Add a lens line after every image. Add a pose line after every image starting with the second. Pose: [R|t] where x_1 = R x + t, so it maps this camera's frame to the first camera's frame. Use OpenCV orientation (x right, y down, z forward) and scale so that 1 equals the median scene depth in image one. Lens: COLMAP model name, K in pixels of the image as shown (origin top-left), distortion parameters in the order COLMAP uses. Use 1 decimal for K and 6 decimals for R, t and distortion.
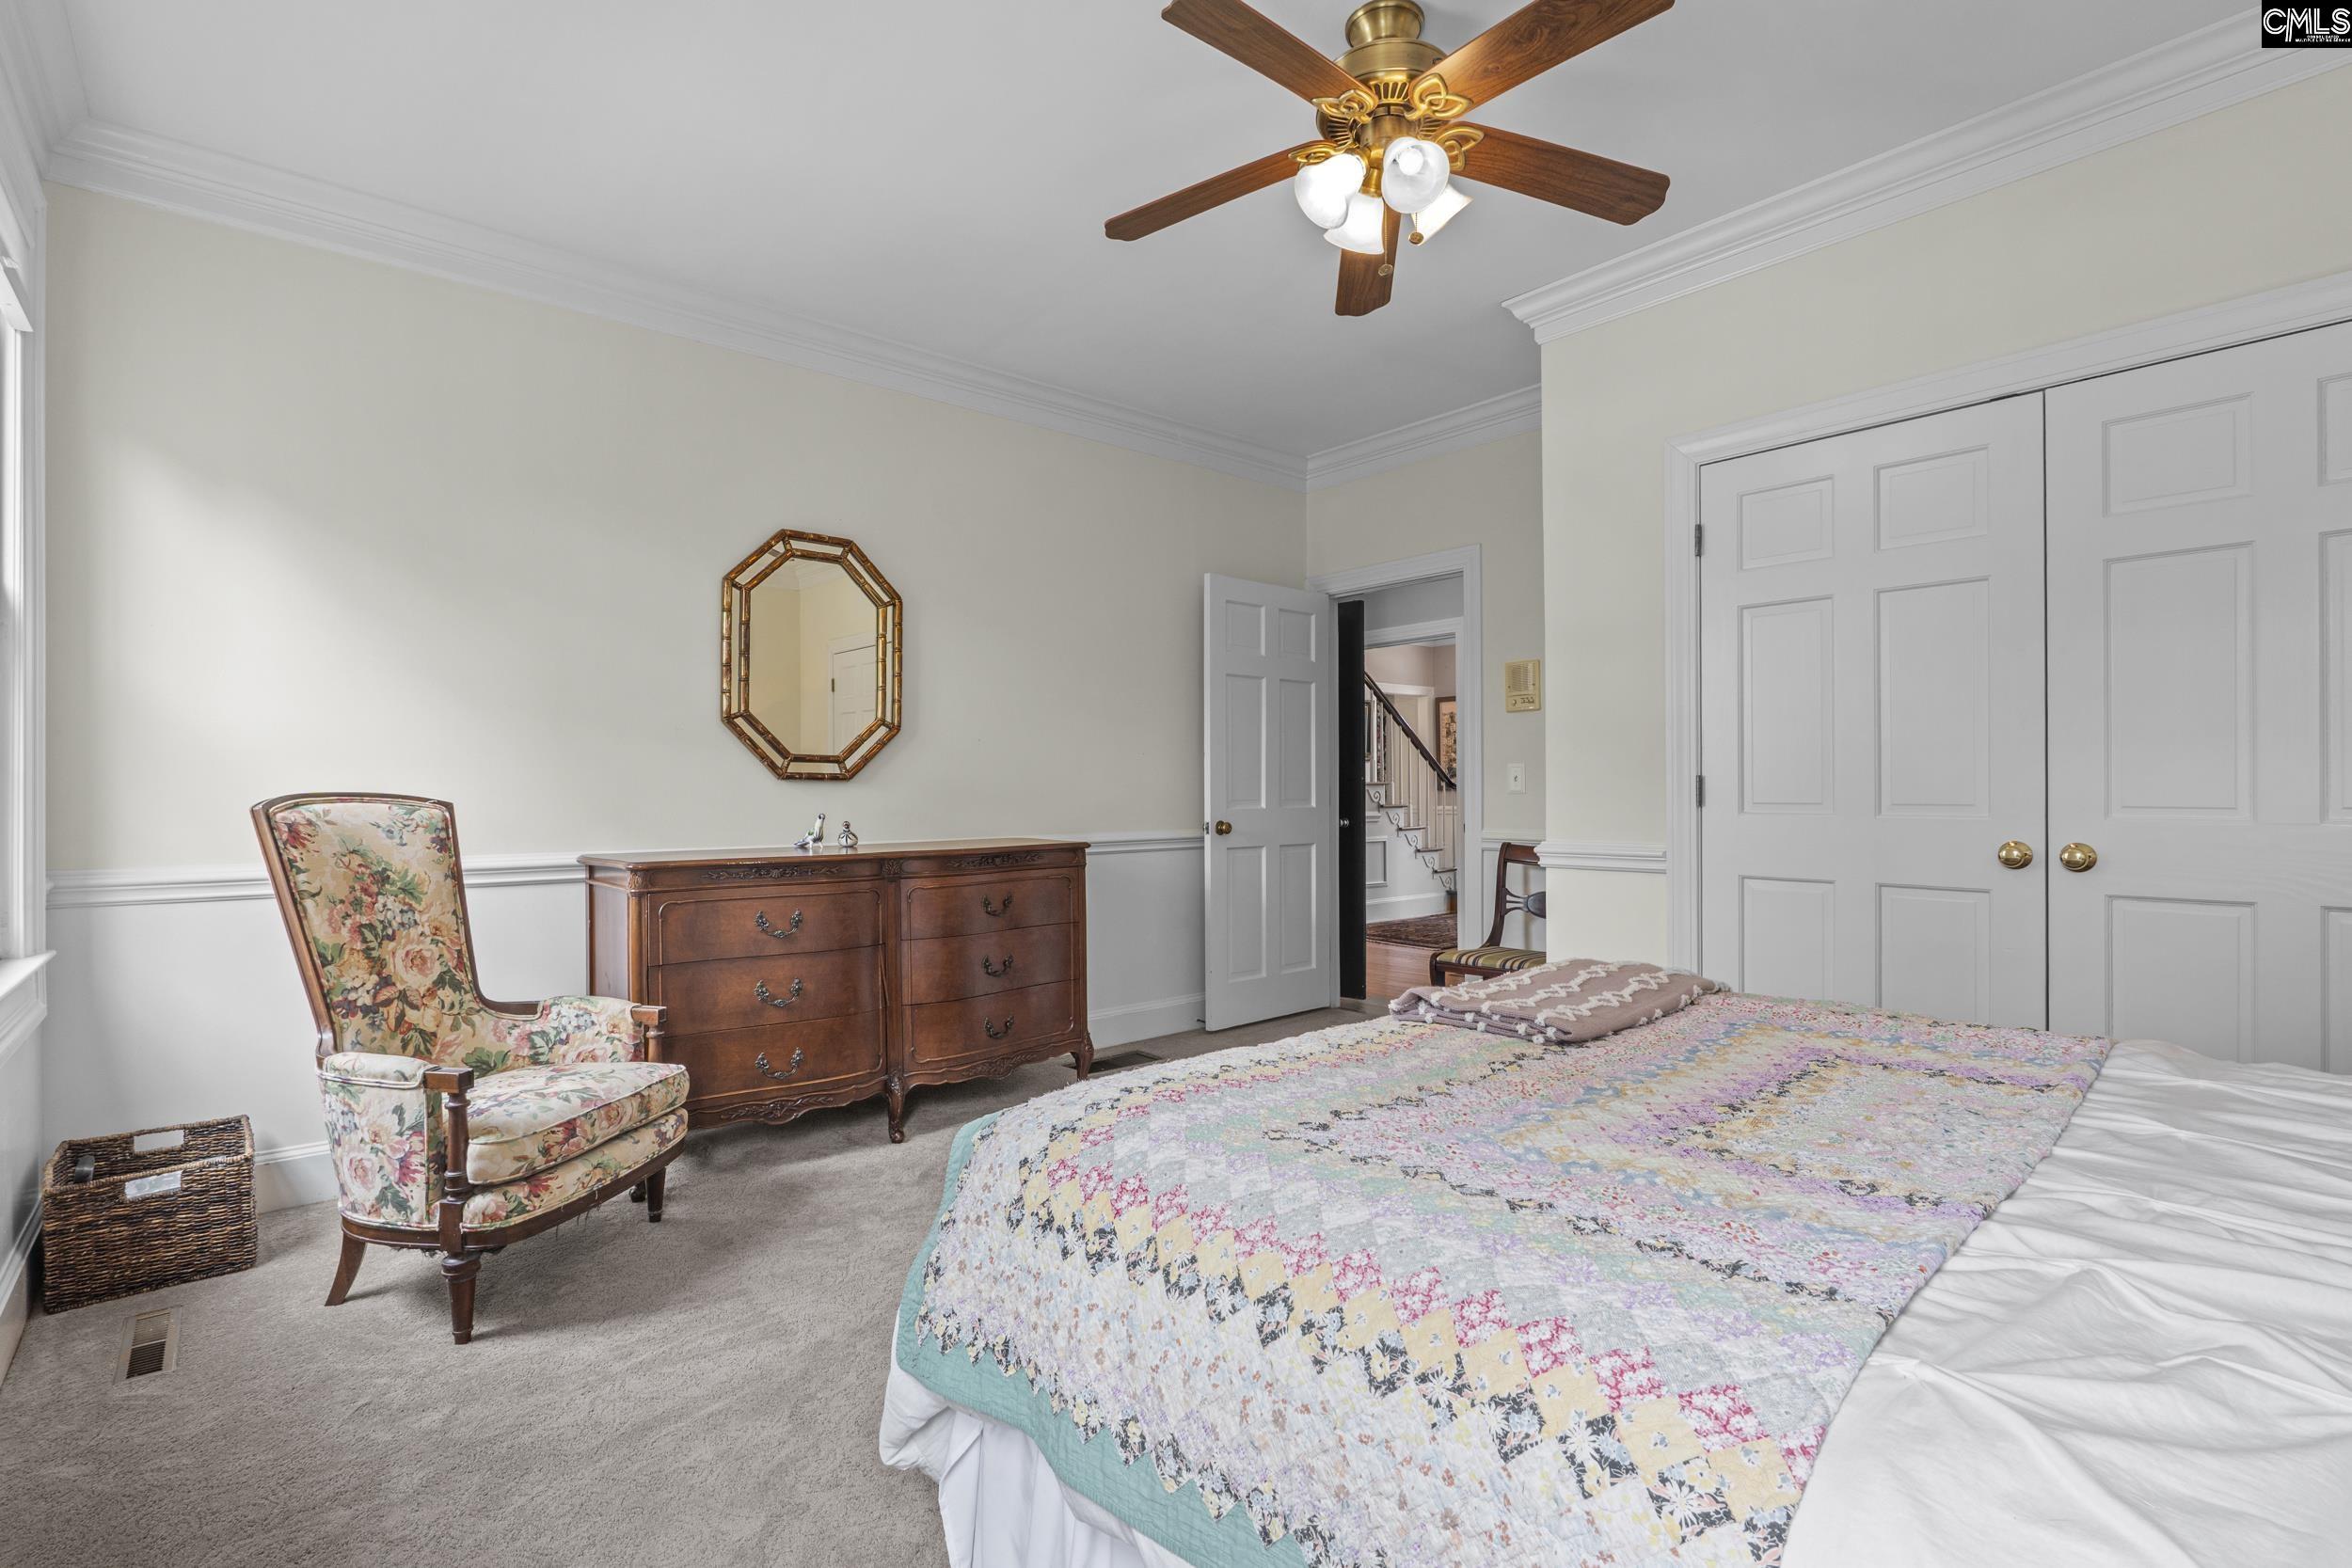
lens RADIAL K [[1076.4, 0, 1176.6], [0, 1076.4, 787.1], [0, 0, 1]] dist [-0.001844, -0.000330]
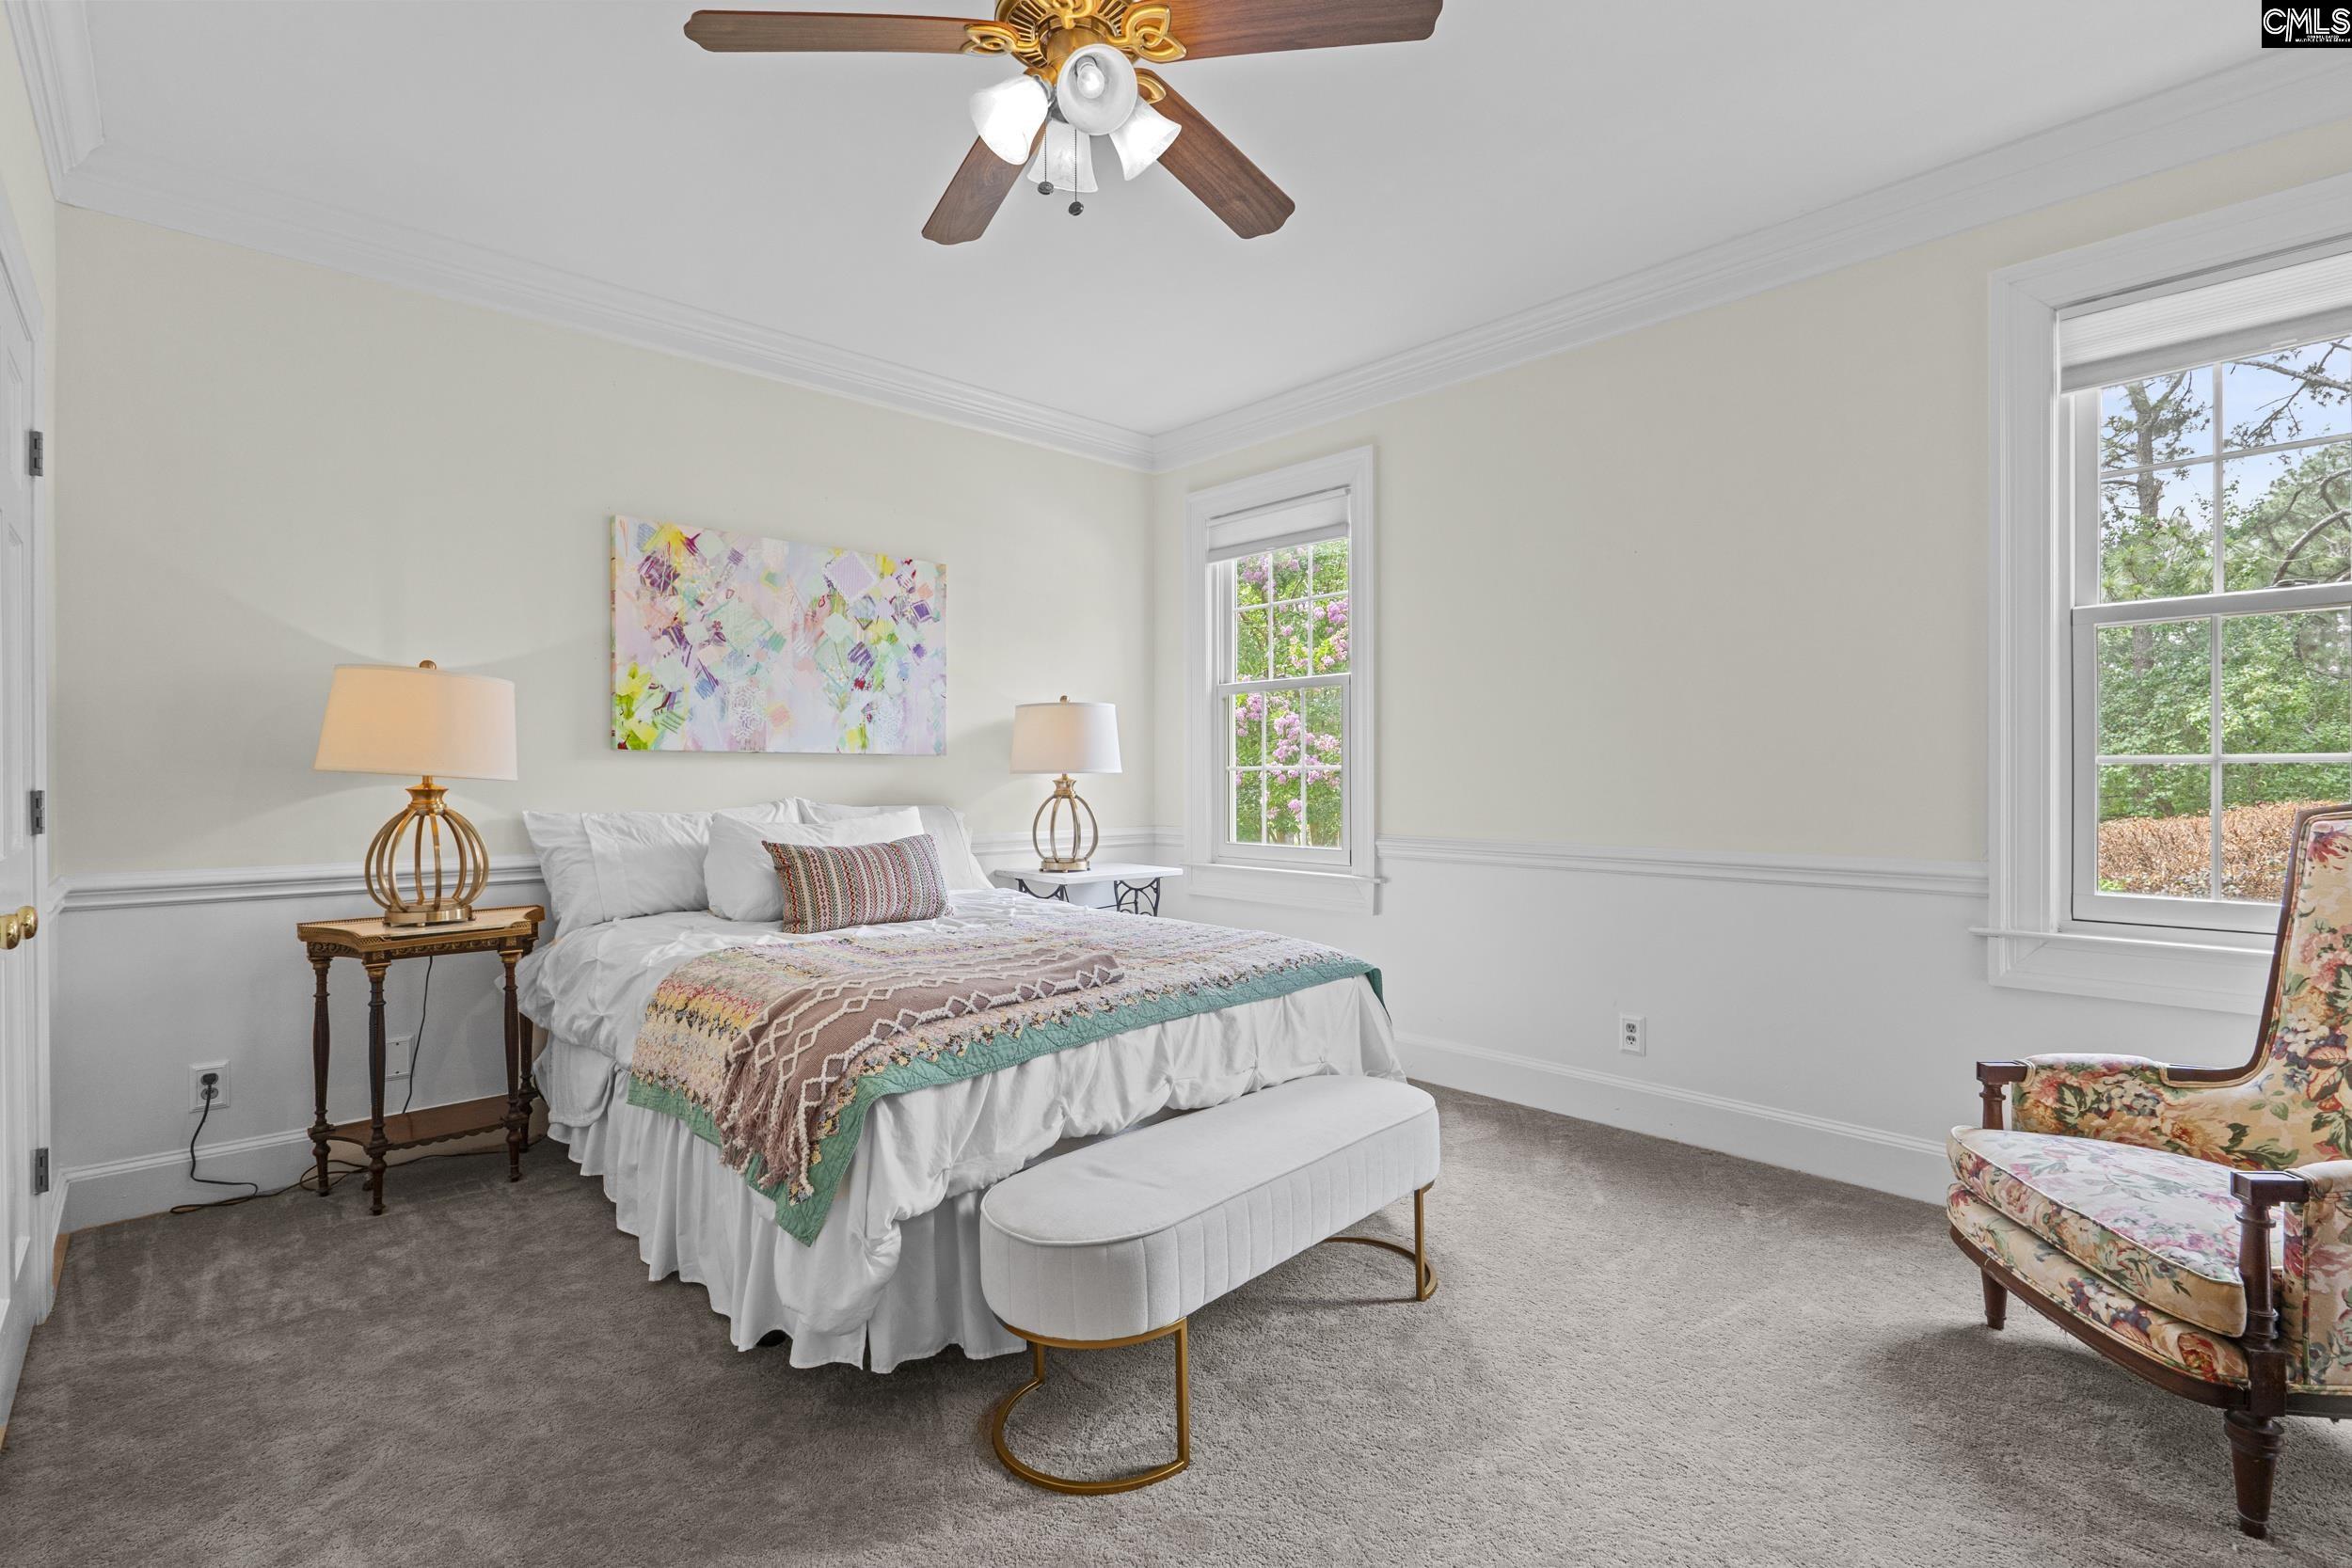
lens RADIAL K [[1076.4, 0, 1175.8], [0, 1076.4, 777.6], [0, 0, 1]] dist [-0.001844, -0.000330]
pose [[-0.998881, -0.005748, -0.046936, 0.149321], [-0.005798, 0.999983, 0.000934, -0.006792], [0.046930, 0.001205, -0.998897, 1.765412]]
